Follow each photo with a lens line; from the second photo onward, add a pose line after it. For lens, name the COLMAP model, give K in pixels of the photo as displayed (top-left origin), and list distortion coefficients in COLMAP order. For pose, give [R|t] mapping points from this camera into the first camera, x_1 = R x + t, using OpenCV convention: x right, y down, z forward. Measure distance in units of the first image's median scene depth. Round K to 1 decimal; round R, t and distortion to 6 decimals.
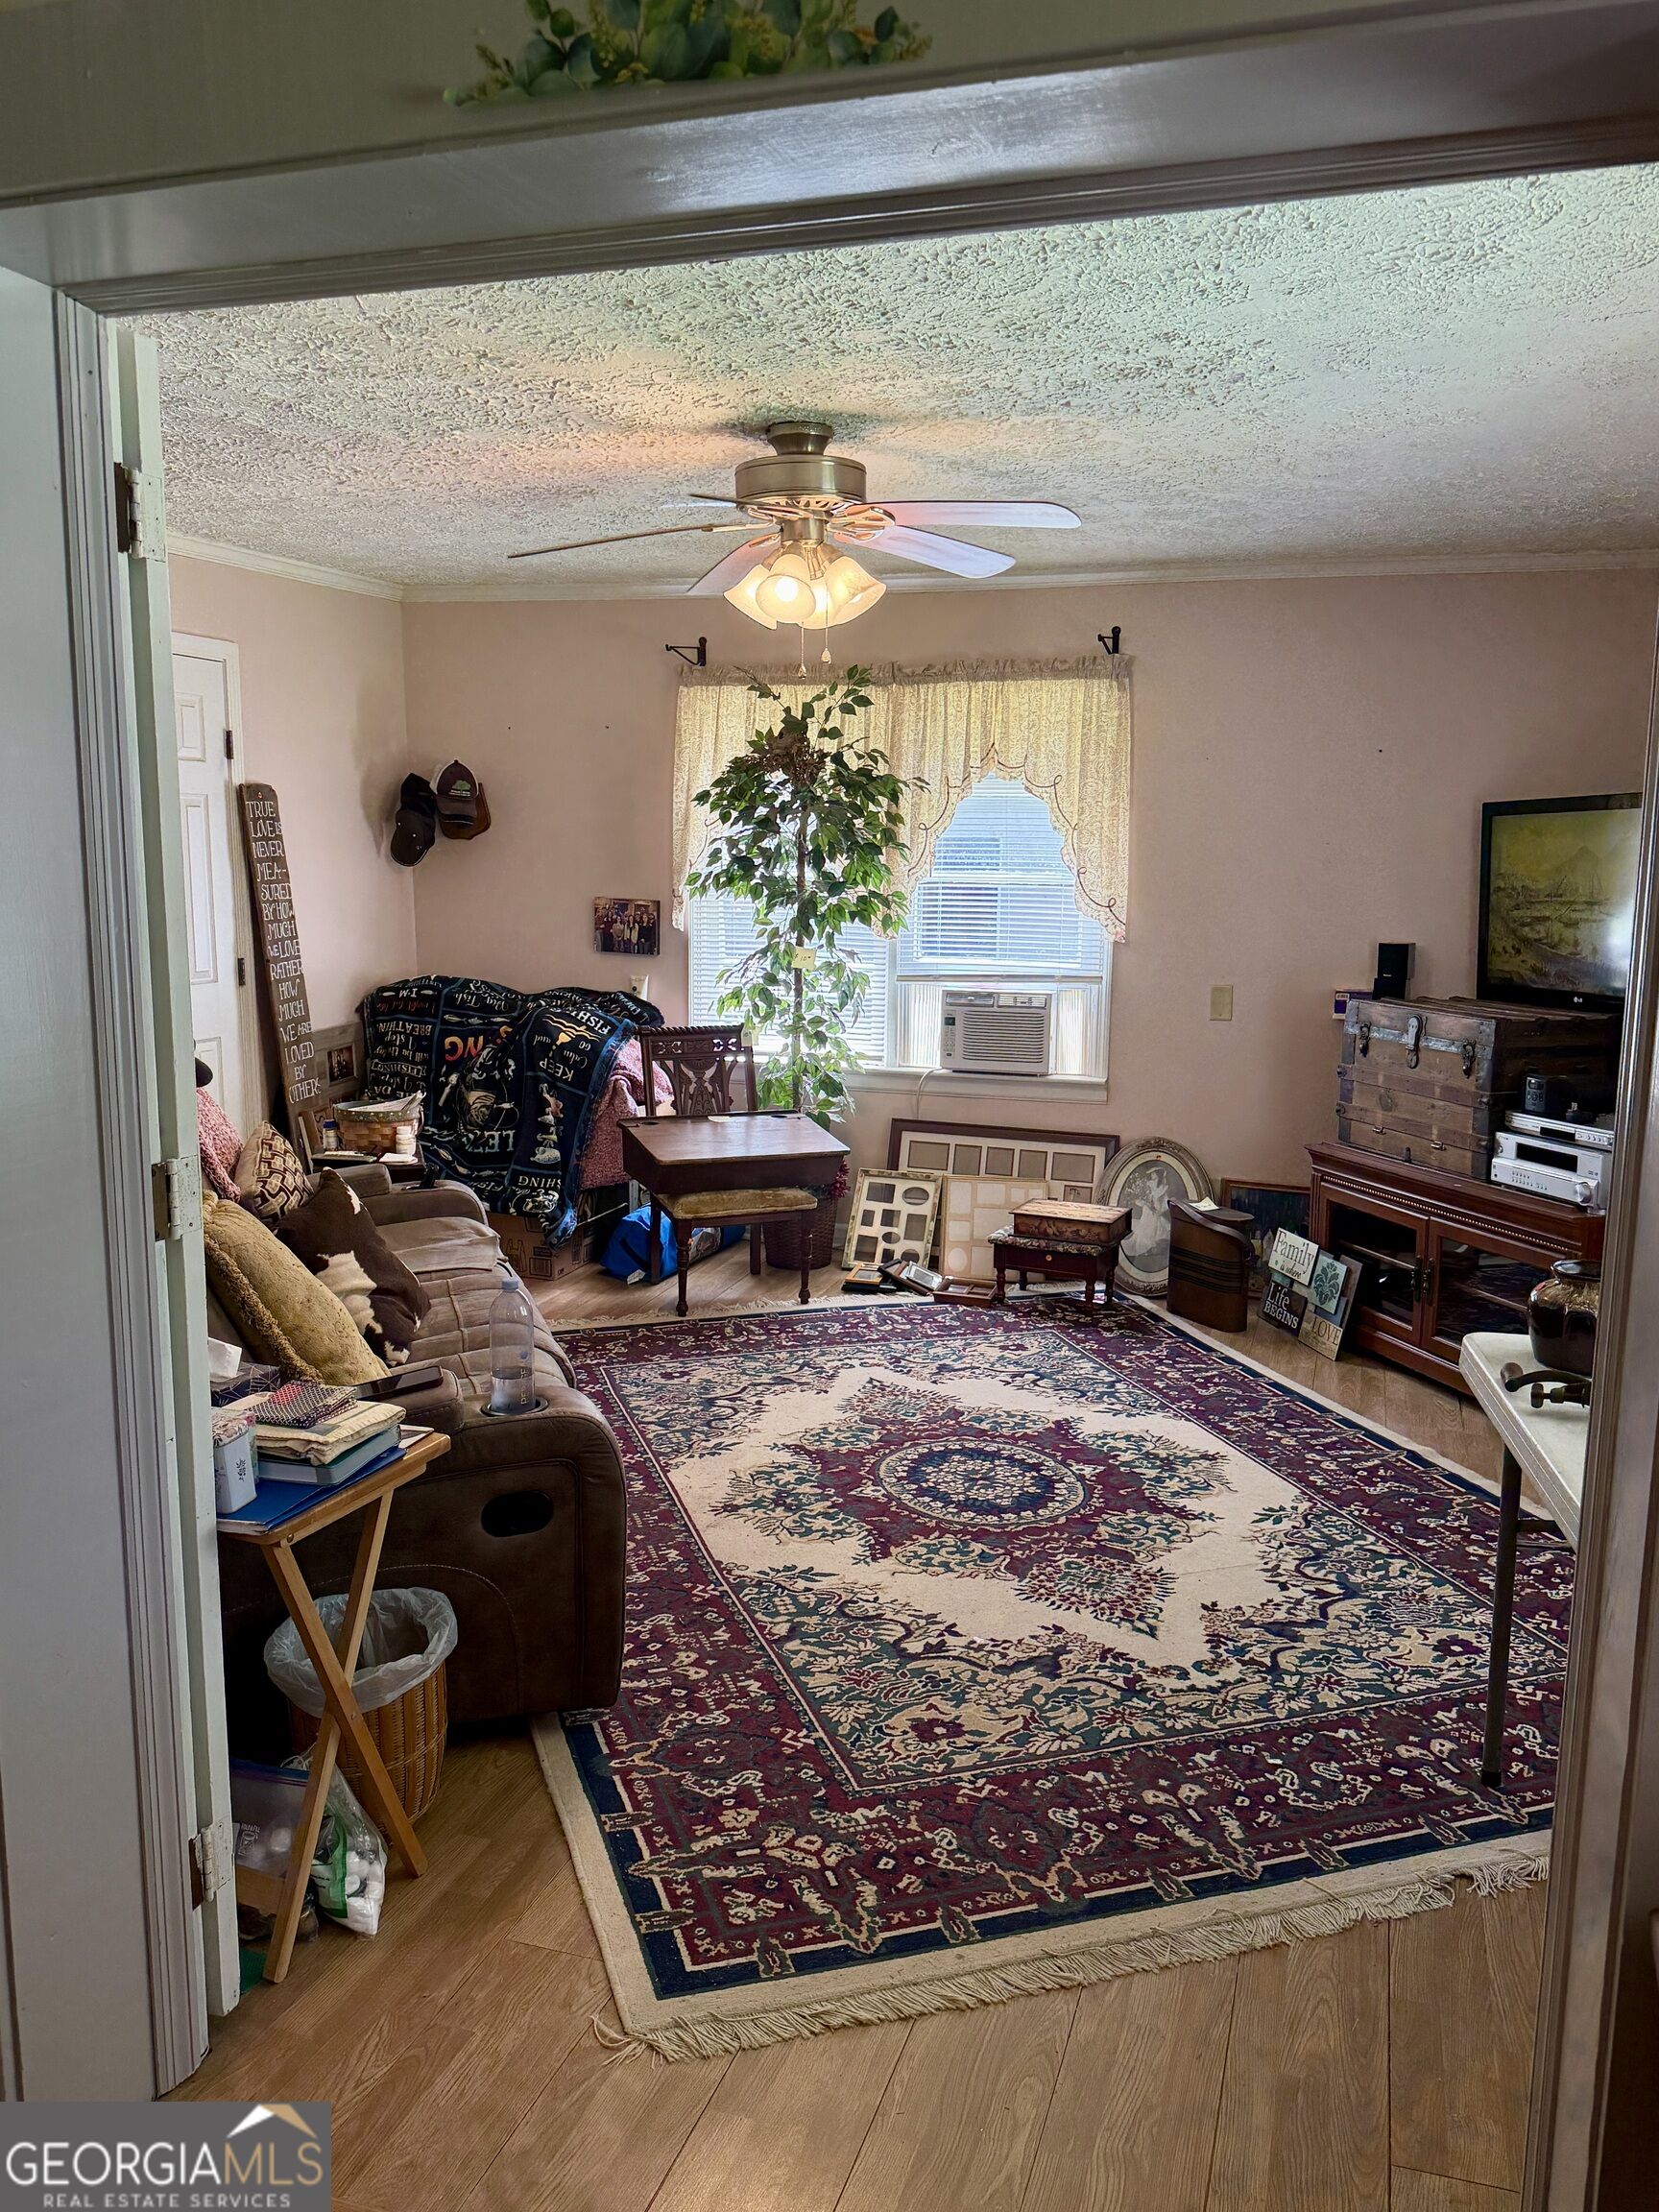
lens RADIAL K [[1683.7, 0, 822.9], [0, 1683.7, 1108.6], [0, 0, 1]] dist [0.101451, -0.010878]
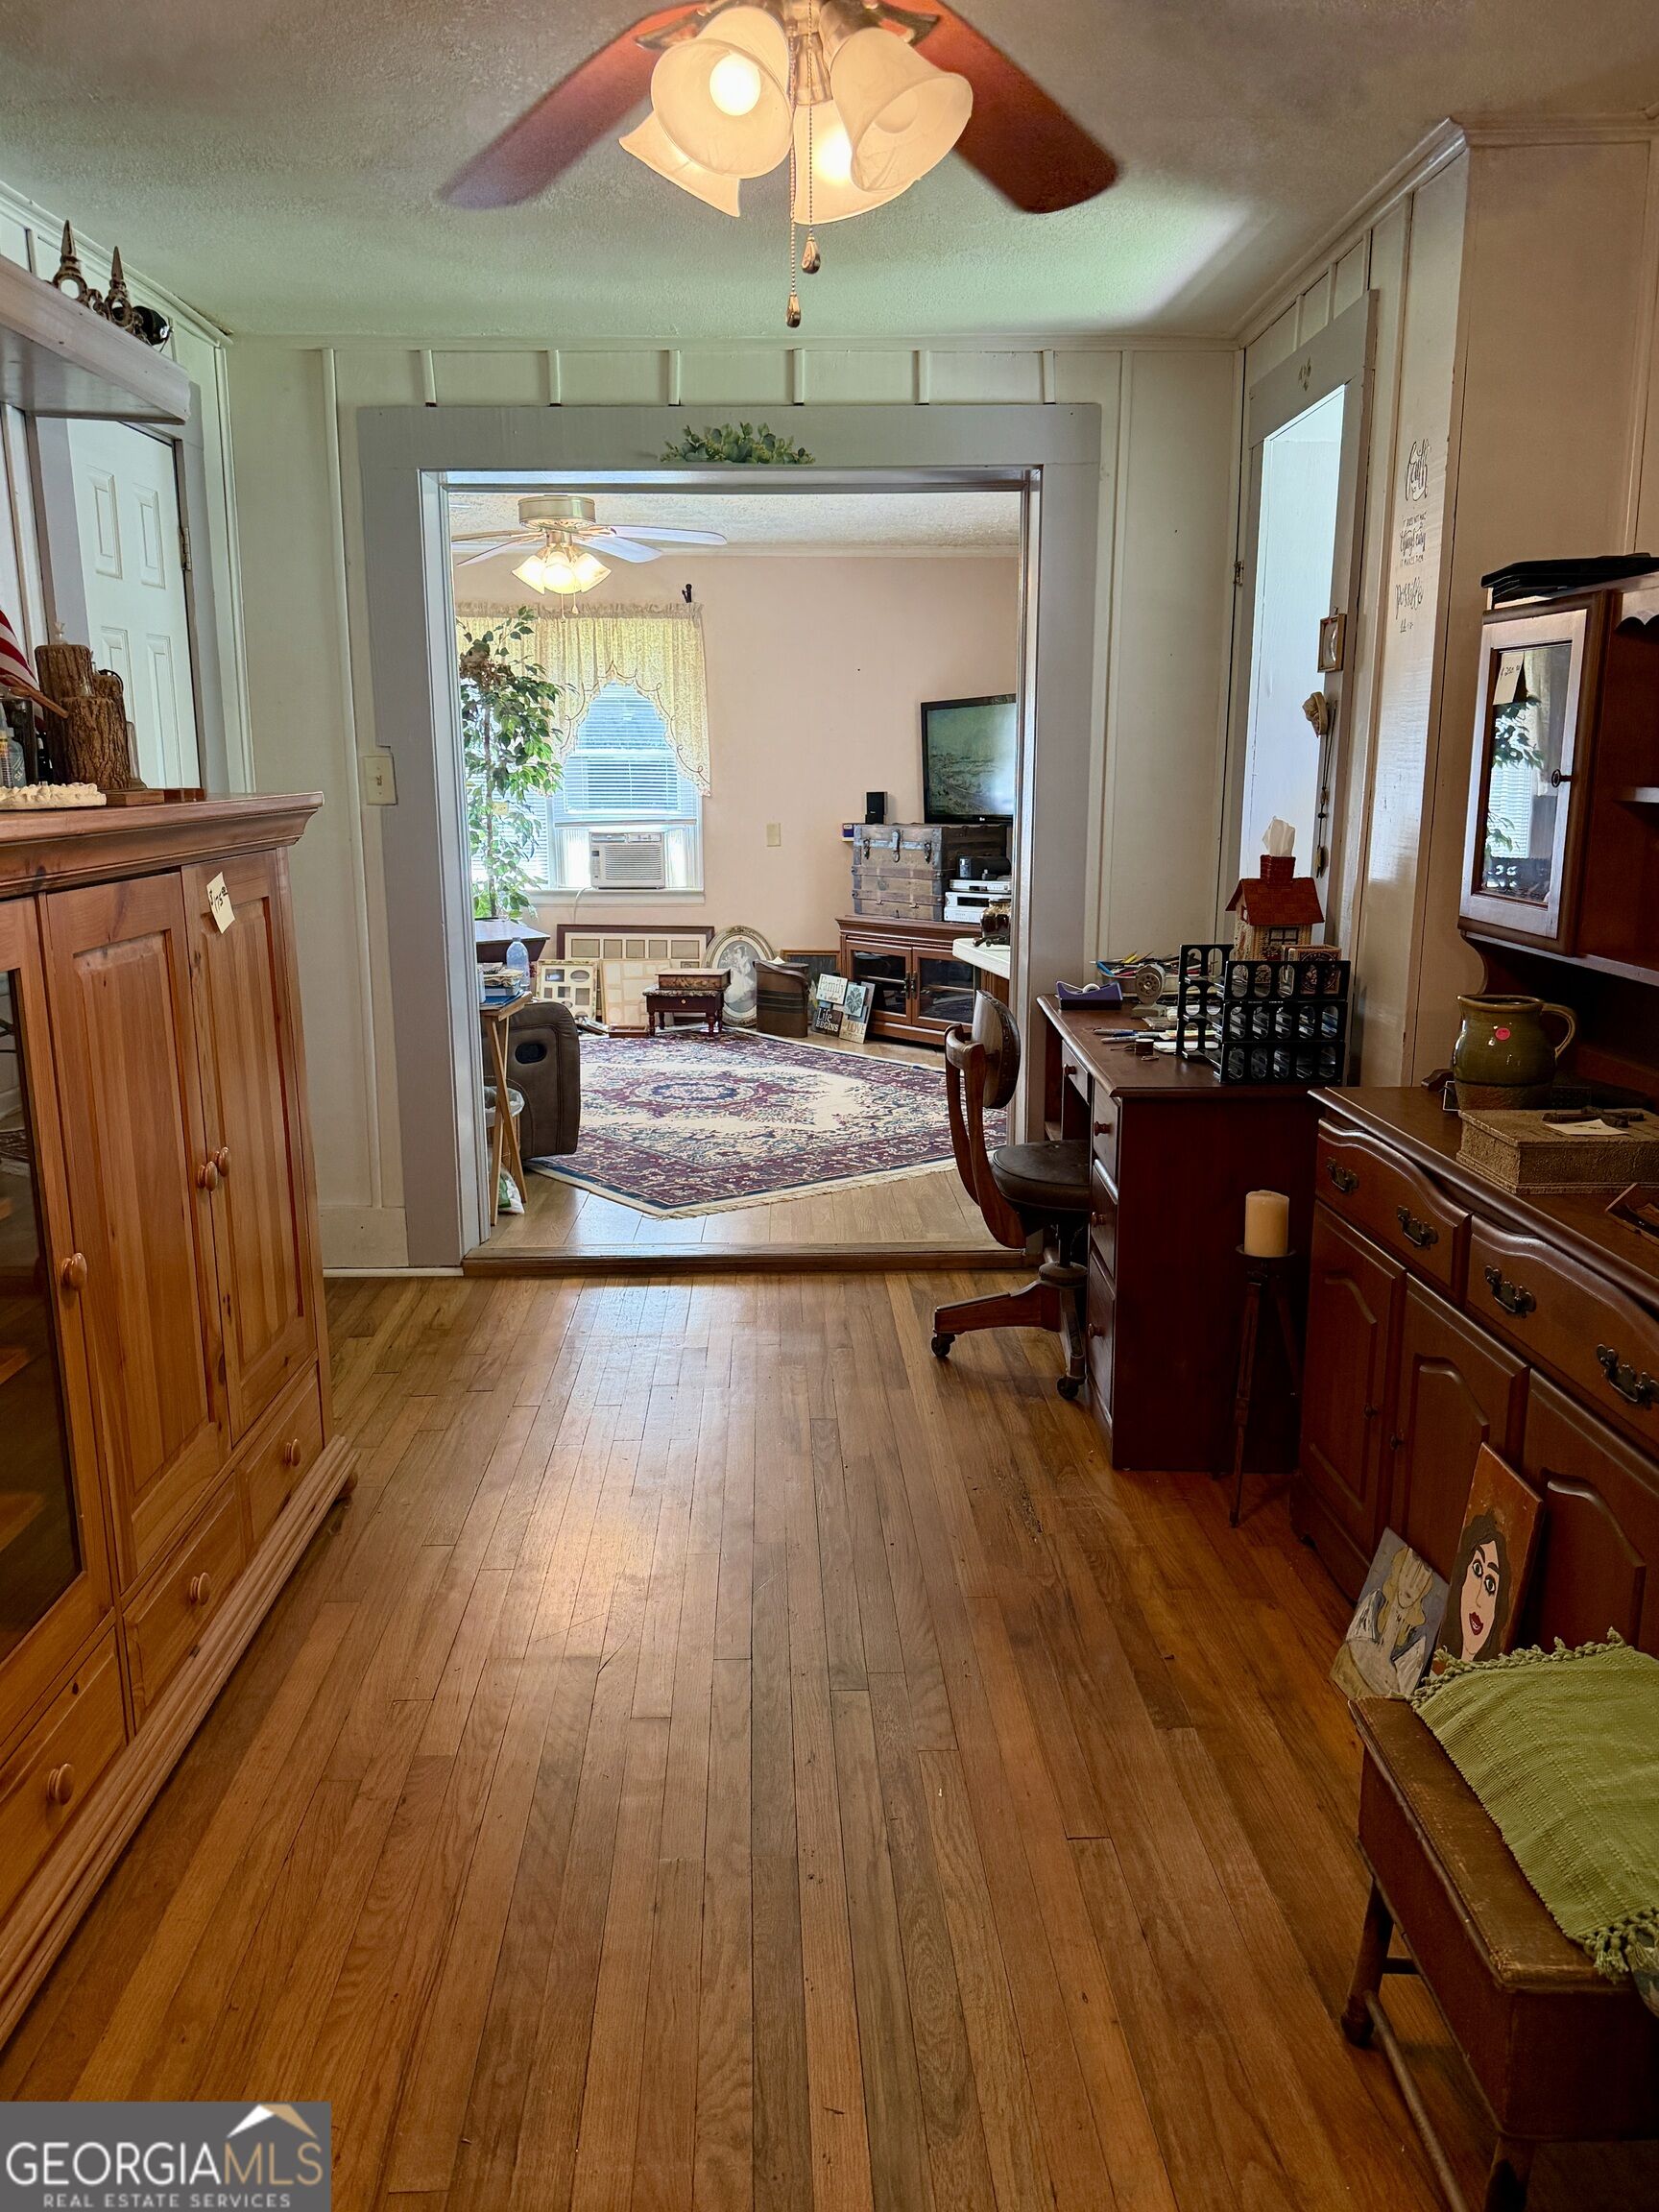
lens RADIAL K [[1683.7, 0, 831.3], [0, 1683.7, 1109.6], [0, 0, 1]] dist [0.101451, -0.010878]
pose [[0.941488, -0.082449, 0.326806, -0.249550], [0.066577, 0.996007, 0.059479, 0.103892], [-0.330405, -0.034241, 0.943218, -0.498714]]
